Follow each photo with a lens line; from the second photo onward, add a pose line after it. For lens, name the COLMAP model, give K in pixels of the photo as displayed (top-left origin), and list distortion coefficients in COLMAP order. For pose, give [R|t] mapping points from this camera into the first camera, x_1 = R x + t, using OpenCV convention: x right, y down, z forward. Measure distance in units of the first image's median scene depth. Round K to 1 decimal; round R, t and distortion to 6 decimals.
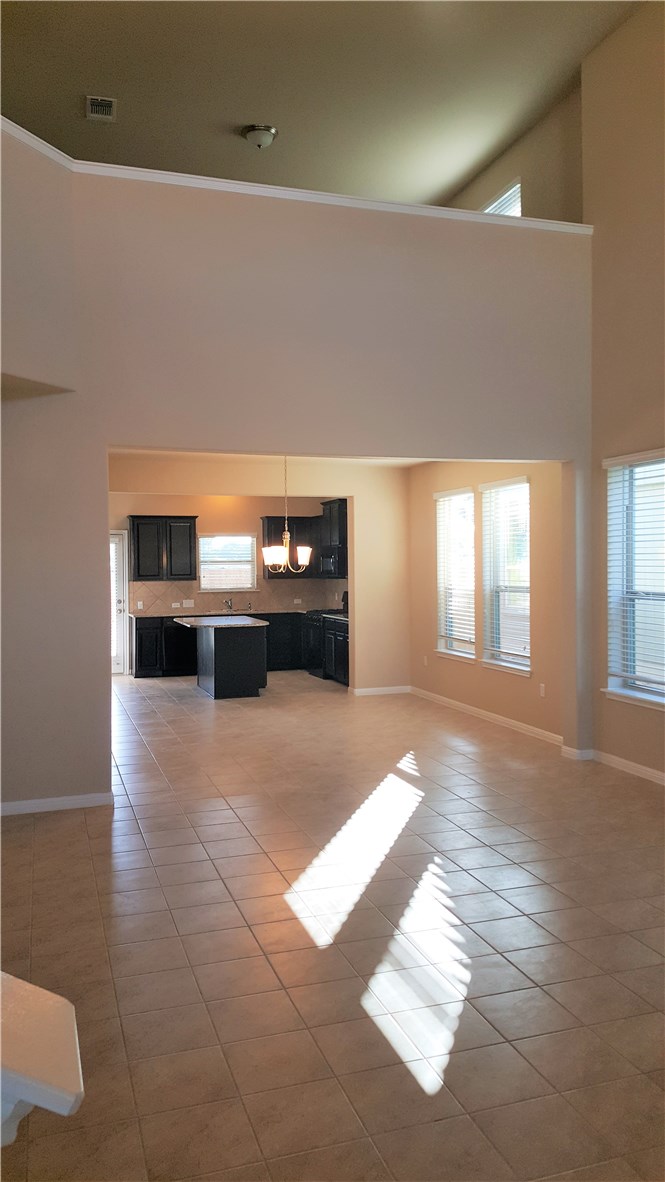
lens RADIAL K [[854.8, 0, 312.1], [0, 854.8, 587.4], [0, 0, 1]] dist [0.183714, -0.300103]
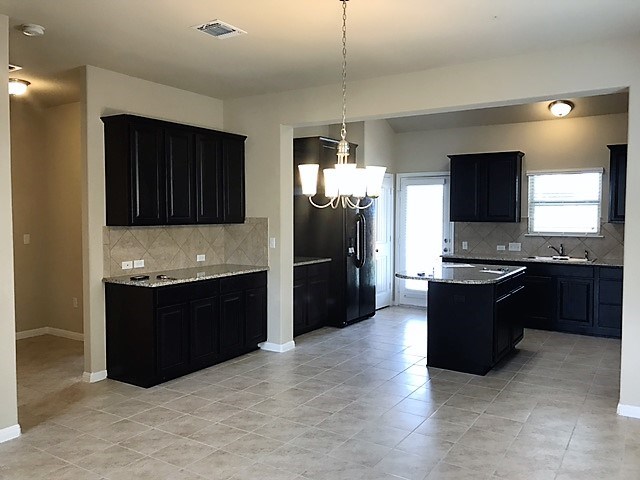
lens RADIAL K [[523.5, 0, 316.0], [0, 523.5, 238.0], [0, 0, 1]] dist [0.001269, 0.003693]
pose [[0.643630, 0.048996, -0.763767, 0.156616], [-0.030858, 0.998799, 0.038069, -0.006214], [0.764715, -0.000934, 0.644368, 0.477800]]
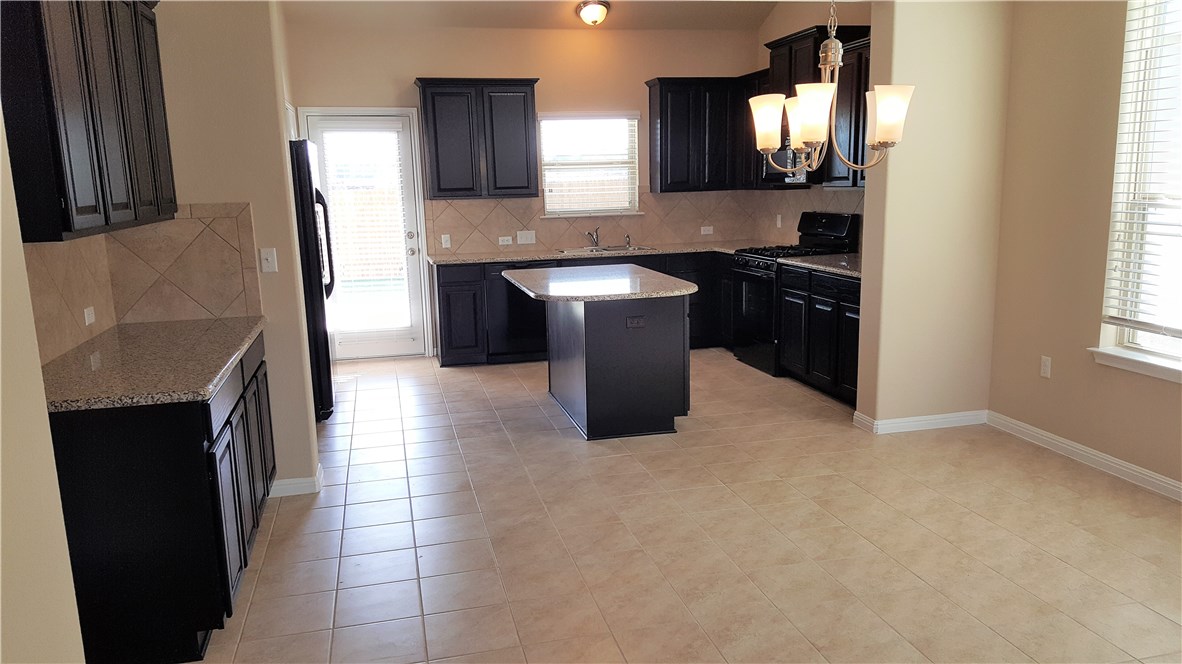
lens RADIAL K [[854.8, 0, 588.9], [0, 854.8, 355.2], [0, 0, 1]] dist [0.183714, -0.300103]
pose [[0.997933, -0.003065, -0.064182, -0.064660], [0.014313, 0.984369, 0.175535, -0.004895], [0.062641, -0.176091, 0.982379, 0.415681]]
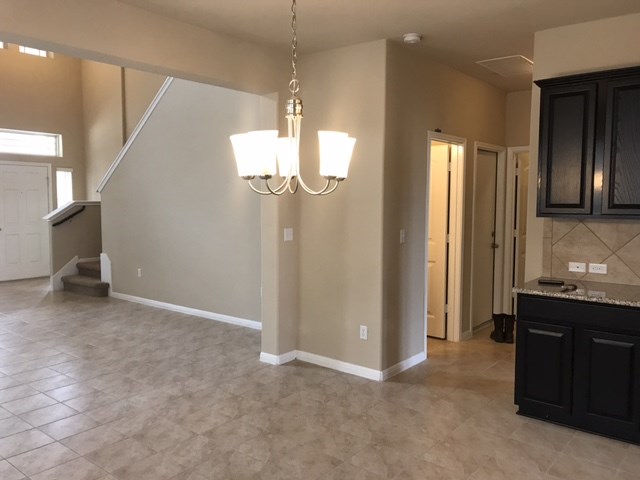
lens RADIAL K [[523.5, 0, 316.0], [0, 523.5, 238.0], [0, 0, 1]] dist [0.001269, 0.003693]
pose [[-0.835226, 0.049134, -0.547708, 0.067031], [-0.009434, 0.994574, 0.103606, -0.014292], [0.549826, 0.091702, -0.830230, 0.786921]]
